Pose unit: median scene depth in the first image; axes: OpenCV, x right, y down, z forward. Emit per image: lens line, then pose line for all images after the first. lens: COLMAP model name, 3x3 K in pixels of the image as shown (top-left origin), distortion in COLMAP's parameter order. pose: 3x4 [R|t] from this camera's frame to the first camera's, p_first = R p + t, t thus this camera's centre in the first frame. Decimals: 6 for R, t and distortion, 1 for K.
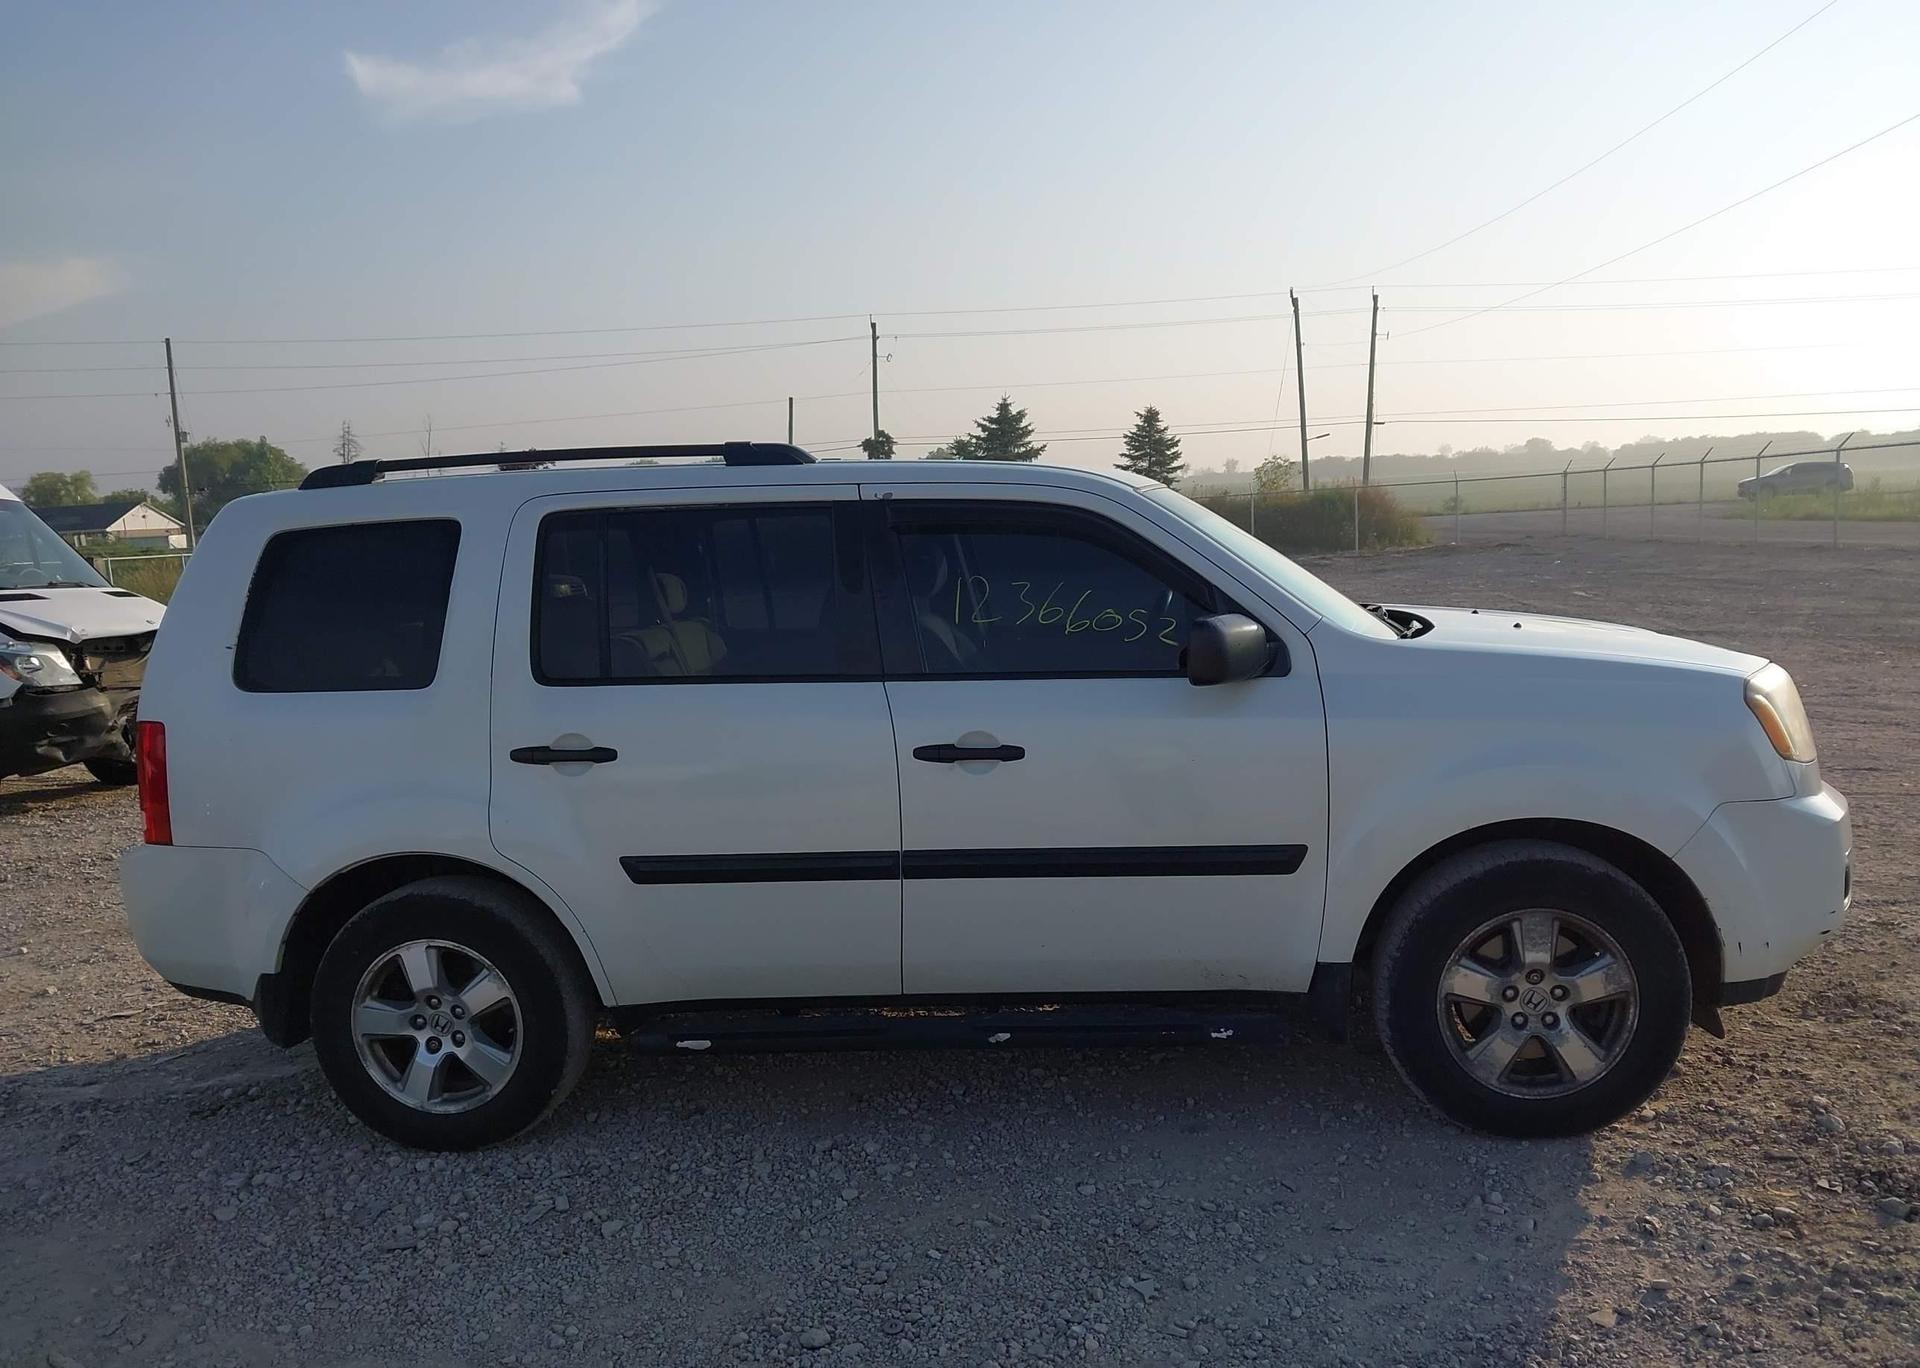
lens RADIAL K [[1506.9, 0, 979.3], [0, 1506.9, 683.4], [0, 0, 1]] dist [0.140946, -0.310985]
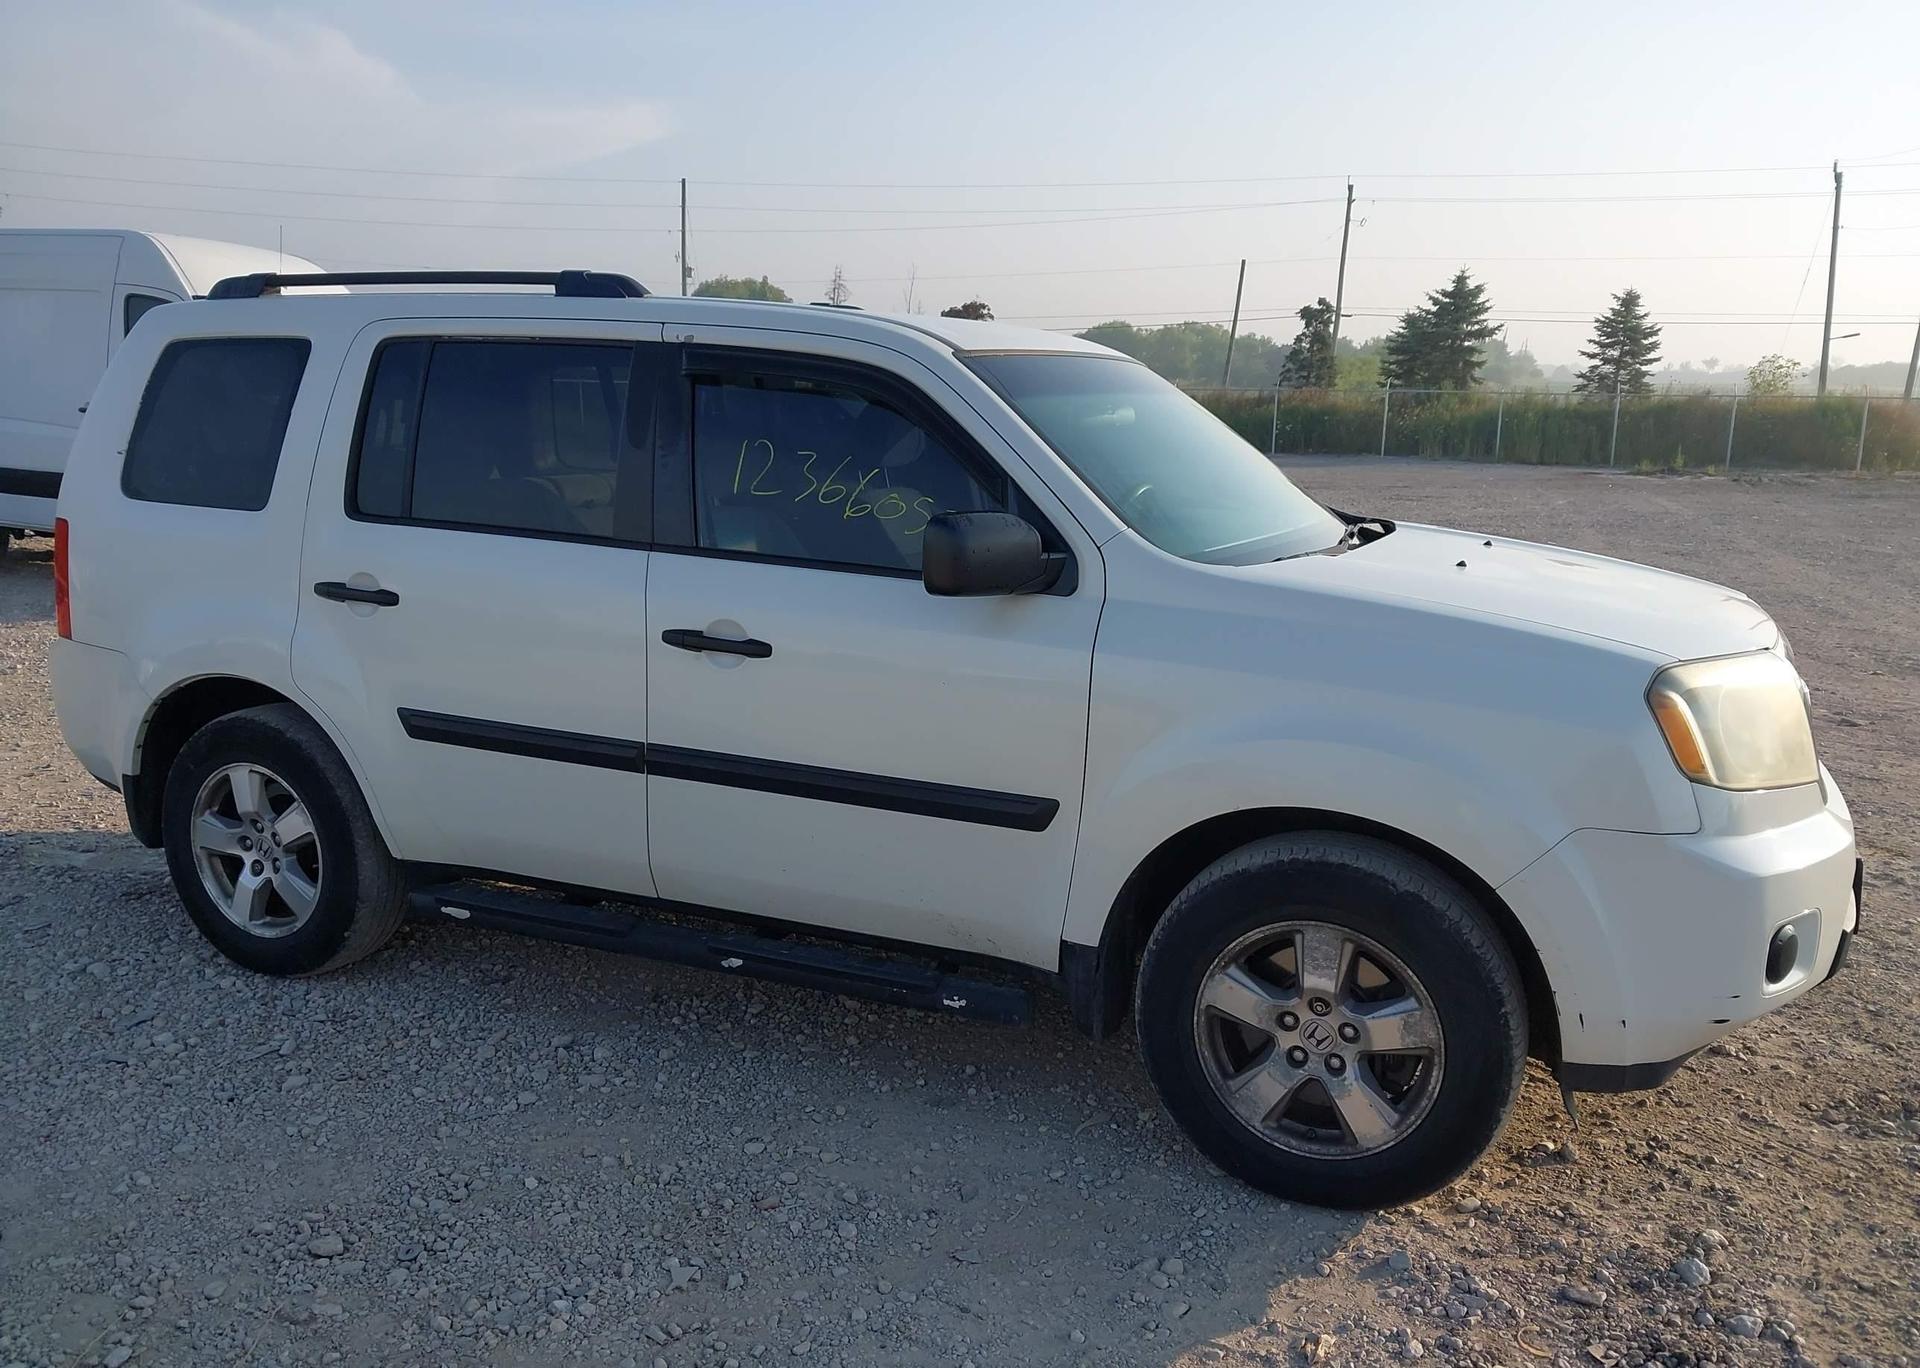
lens RADIAL K [[1527.7, 0, 985.0], [0, 1527.7, 686.3], [0, 0, 1]] dist [-0.006024, 0.015291]
pose [[0.952332, 0.126448, -0.277624, 0.363845], [-0.102045, 0.989668, 0.100714, -0.031608], [0.287490, -0.067583, 0.955396, 0.188562]]
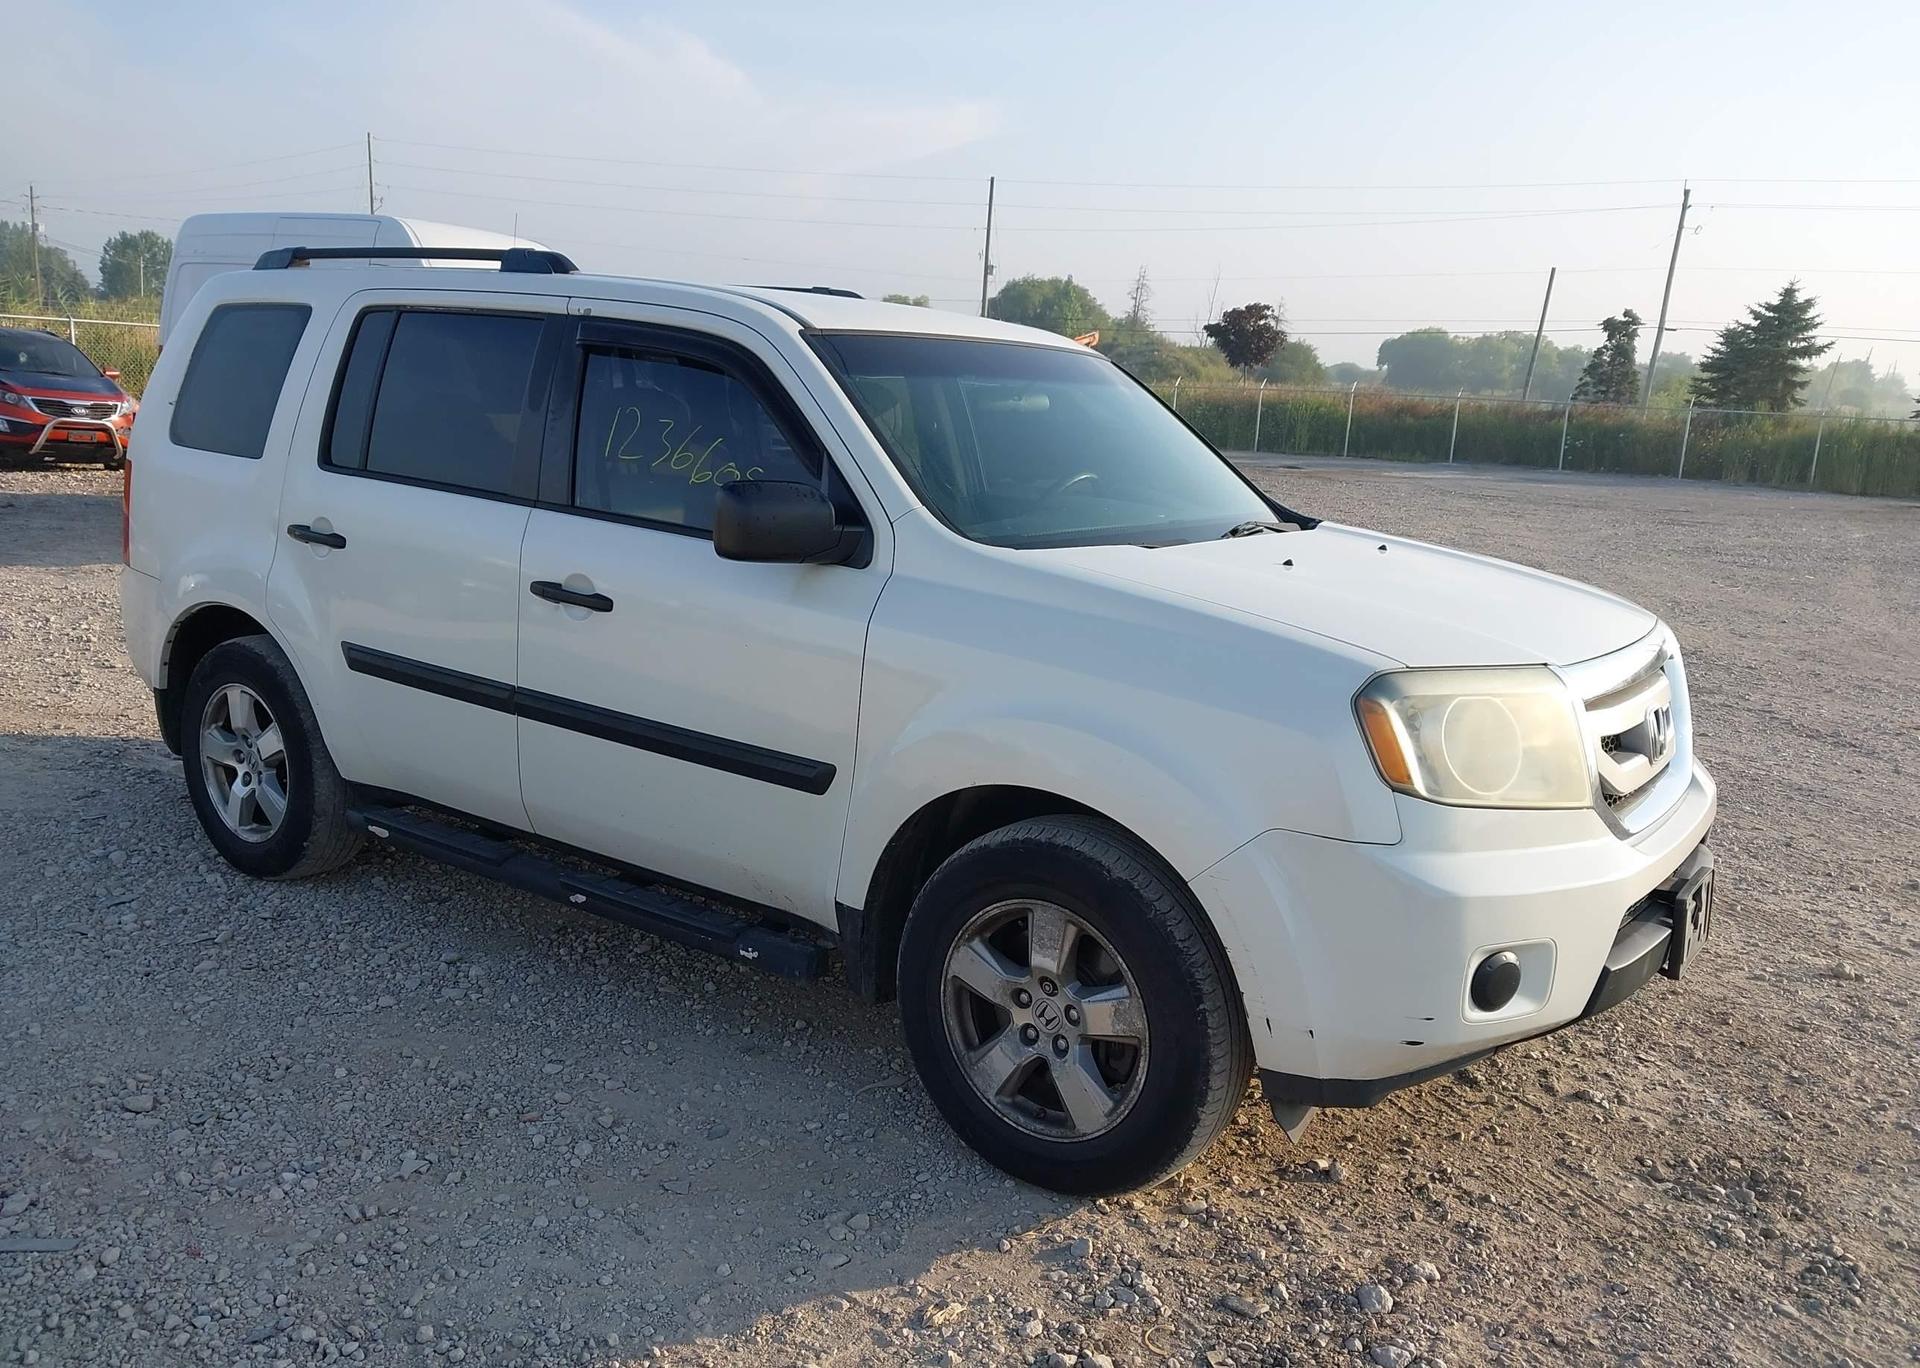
lens RADIAL K [[1524.6, 0, 983.5], [0, 1524.6, 683.7], [0, 0, 1]] dist [0.007511, -0.006135]
pose [[0.872667, 0.190485, -0.449630, 0.606433], [-0.150996, 0.980915, 0.122501, -0.050638], [0.464383, -0.039010, 0.884775, 0.266045]]
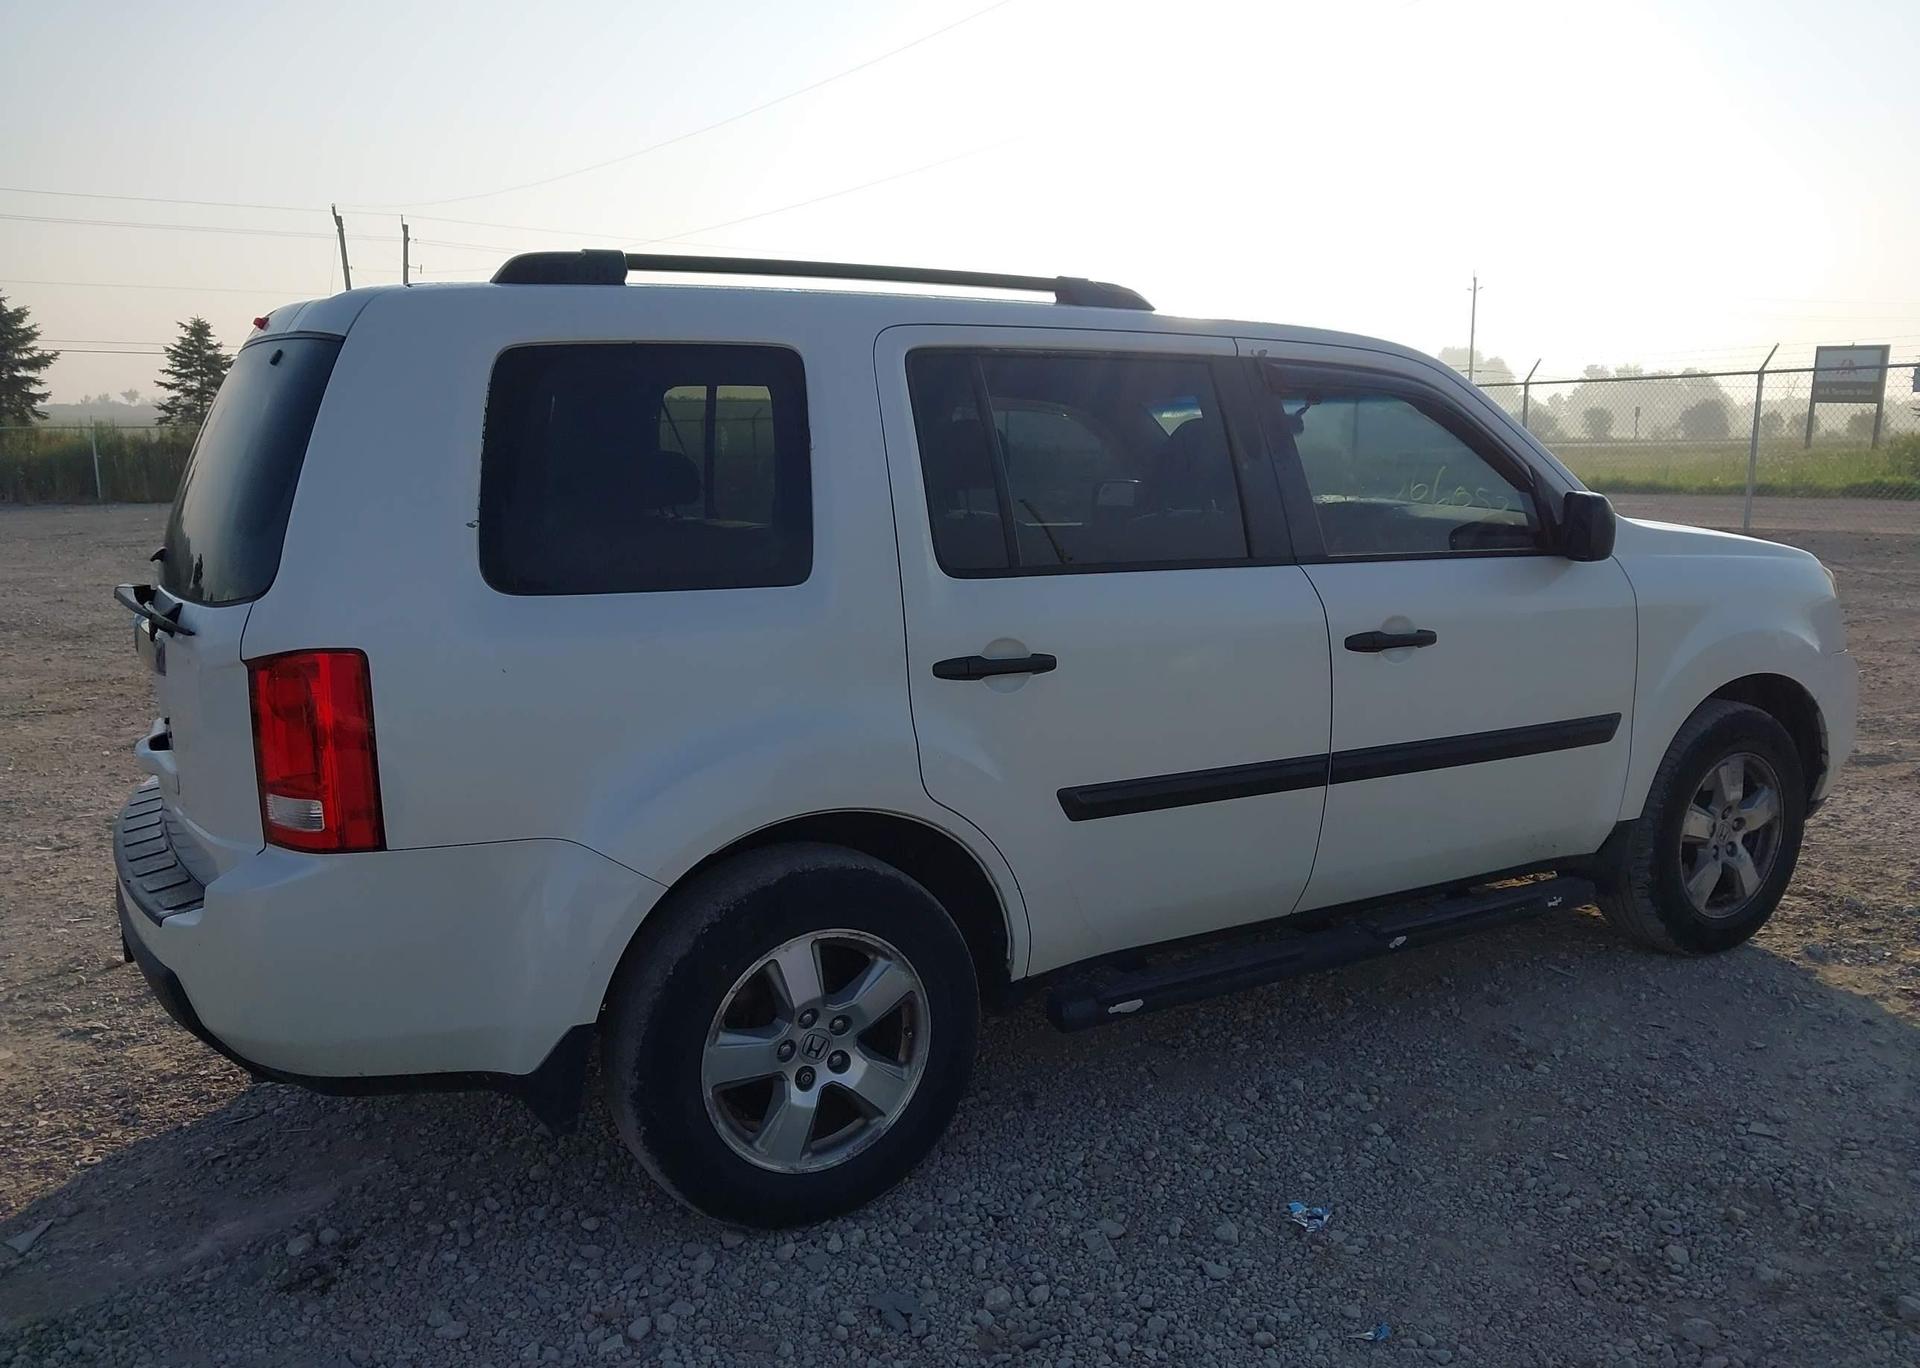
lens RADIAL K [[1527.7, 0, 985.0], [0, 1527.7, 686.3], [0, 0, 1]] dist [-0.006024, 0.015291]
pose [[0.800845, -0.055262, 0.596317, -0.713719], [0.034006, 0.998323, 0.046847, 0.020471], [-0.597905, -0.017239, 0.801381, 0.375162]]
